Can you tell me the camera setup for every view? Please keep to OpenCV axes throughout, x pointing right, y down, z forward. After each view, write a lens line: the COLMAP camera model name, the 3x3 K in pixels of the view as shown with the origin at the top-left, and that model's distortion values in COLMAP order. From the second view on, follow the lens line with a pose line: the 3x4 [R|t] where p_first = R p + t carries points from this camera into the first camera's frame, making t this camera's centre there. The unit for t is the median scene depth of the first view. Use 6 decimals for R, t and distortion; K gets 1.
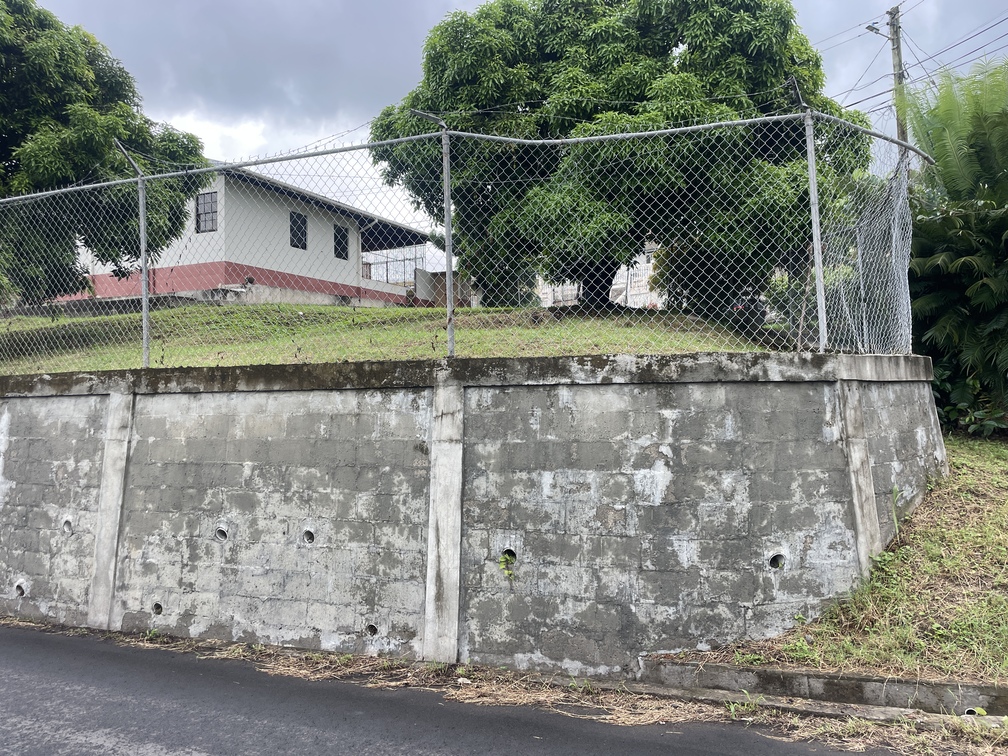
lens RADIAL K [[763.2, 0, 503.7], [0, 763.2, 363.4], [0, 0, 1]] dist [0.096720, -0.122747]
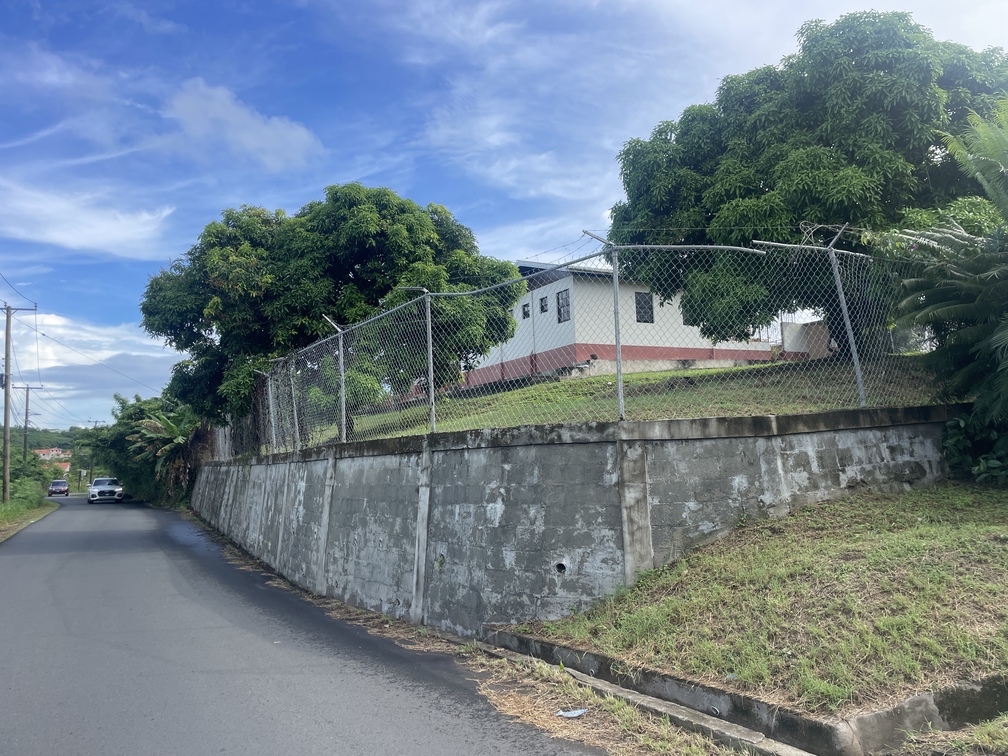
lens RADIAL K [[763.2, 0, 503.7], [0, 763.2, 363.4], [0, 0, 1]] dist [0.096720, -0.122747]
pose [[0.812031, -0.090288, -0.576588, 1.096322], [0.049528, 0.995058, -0.086065, -0.007834], [0.581509, 0.041330, 0.812489, -0.242125]]
